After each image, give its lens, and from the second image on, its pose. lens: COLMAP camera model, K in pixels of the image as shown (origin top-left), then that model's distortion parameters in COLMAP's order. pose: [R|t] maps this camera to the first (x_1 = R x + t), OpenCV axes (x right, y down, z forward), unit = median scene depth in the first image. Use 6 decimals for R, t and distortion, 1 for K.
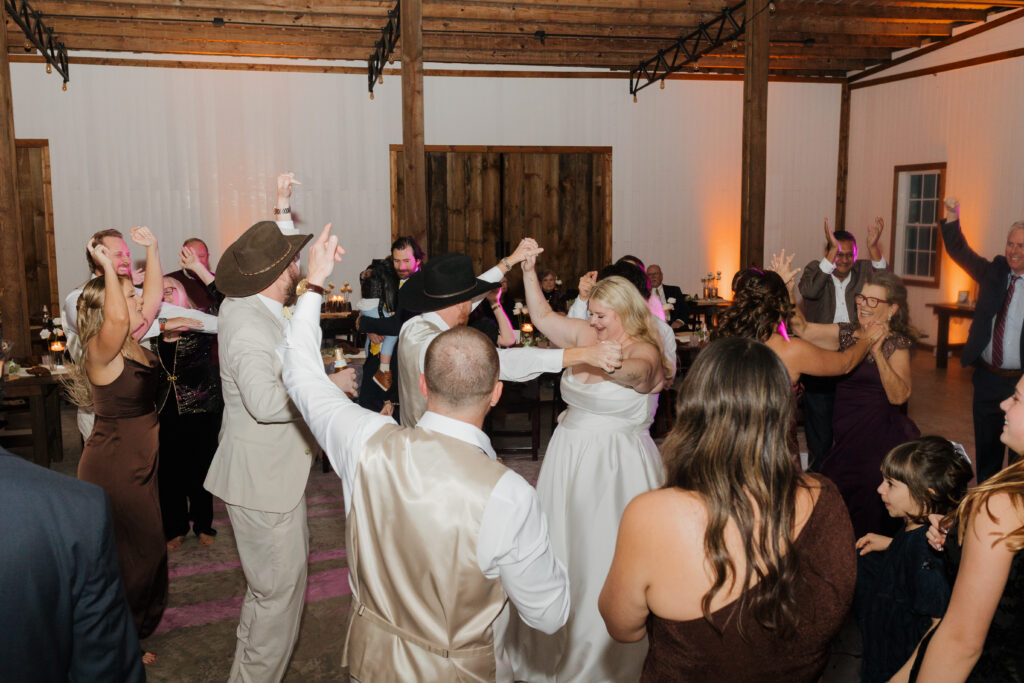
lens RADIAL K [[973.5, 0, 512.2], [0, 973.5, 338.3], [0, 0, 1]] dist [0.007527, -0.007721]
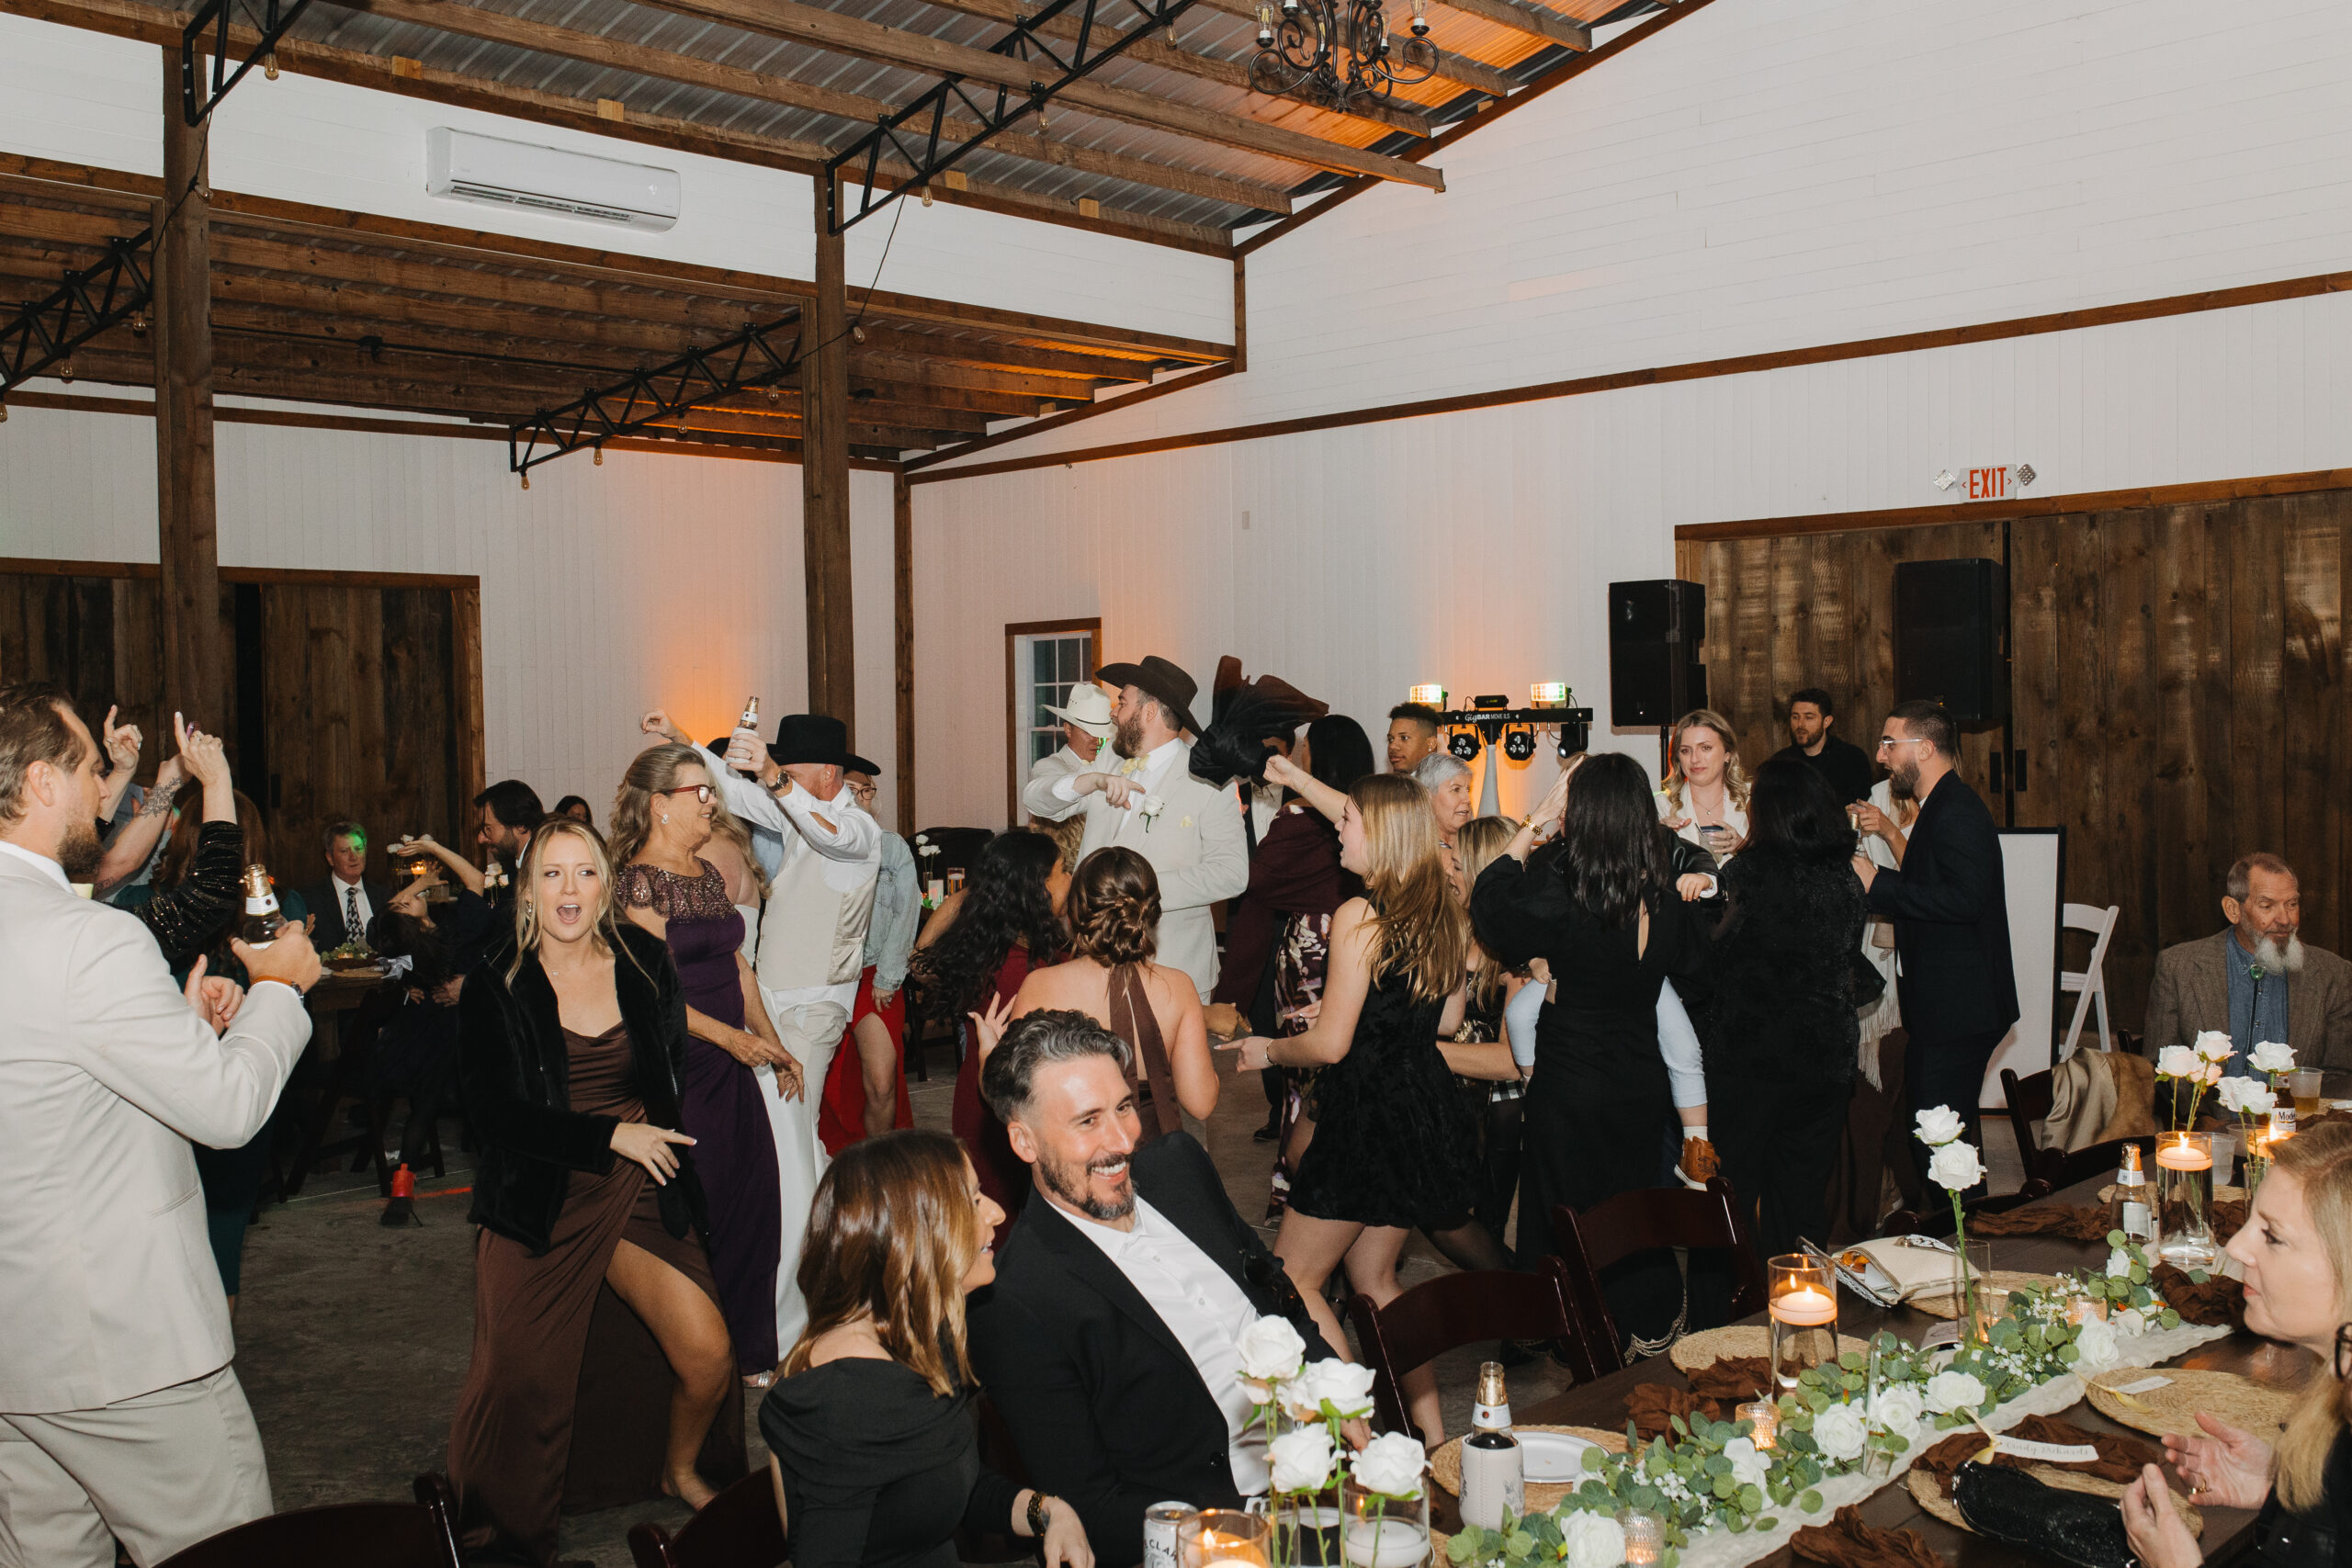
lens RADIAL K [[2235.8, 0, 1176.4], [0, 2235.8, 776.7], [0, 0, 1]] dist [0.007527, -0.007721]
pose [[0.855597, -0.020620, 0.517232, -0.192869], [0.080160, 0.992431, -0.093037, 0.036218], [-0.511399, 0.121063, 0.850773, -0.120796]]
